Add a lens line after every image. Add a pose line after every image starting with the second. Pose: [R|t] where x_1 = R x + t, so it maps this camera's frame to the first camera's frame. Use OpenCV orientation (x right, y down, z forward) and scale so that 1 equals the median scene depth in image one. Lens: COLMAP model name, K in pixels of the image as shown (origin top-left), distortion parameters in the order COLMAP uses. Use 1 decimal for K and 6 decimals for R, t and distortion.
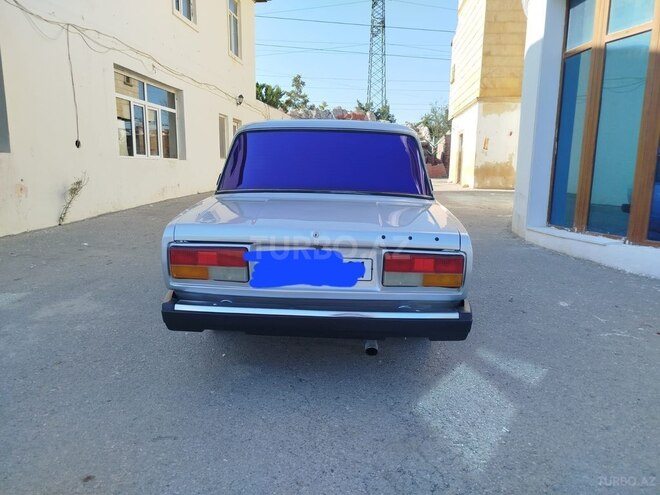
lens RADIAL K [[464.0, 0, 328.1], [0, 464.0, 249.6], [0, 0, 1]] dist [-0.000431, 0.004902]
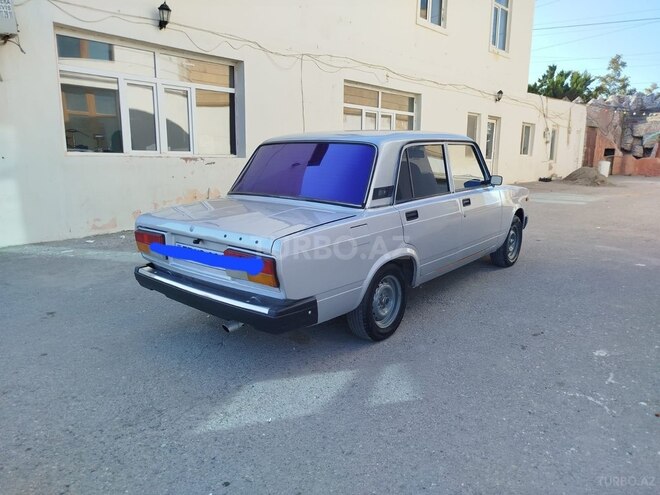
lens RADIAL K [[464.0, 0, 328.1], [0, 464.0, 249.6], [0, 0, 1]] dist [-0.000431, 0.004902]
pose [[0.787549, 0.108672, -0.606594, 0.248327], [-0.103439, 0.993674, 0.043720, -0.016641], [0.607509, 0.028314, 0.793808, 0.044796]]
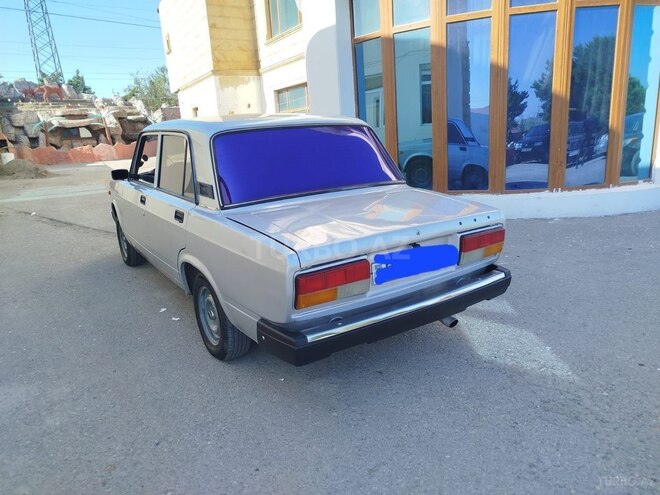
lens RADIAL K [[467.1, 0, 330.0], [0, 467.1, 247.5], [0, 0, 1]] dist [0.002269, 0.004806]
pose [[0.810237, -0.205946, 0.548728, -0.182069], [0.175518, 0.978524, 0.108090, -0.034808], [-0.559205, 0.008733, 0.828984, 0.050617]]
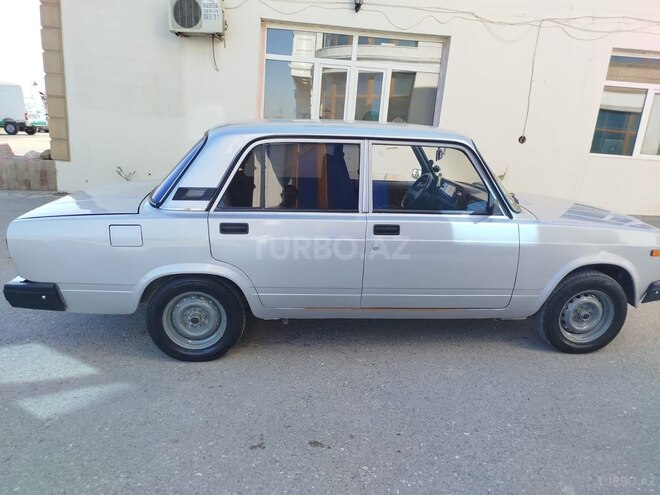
lens RADIAL K [[464.0, 0, 328.1], [0, 464.0, 249.6], [0, 0, 1]] dist [-0.000431, 0.004902]
pose [[0.130685, 0.250665, -0.959212, 0.364365], [-0.236717, 0.947416, 0.215332, -0.096154], [0.962750, 0.198921, 0.183150, 0.368457]]
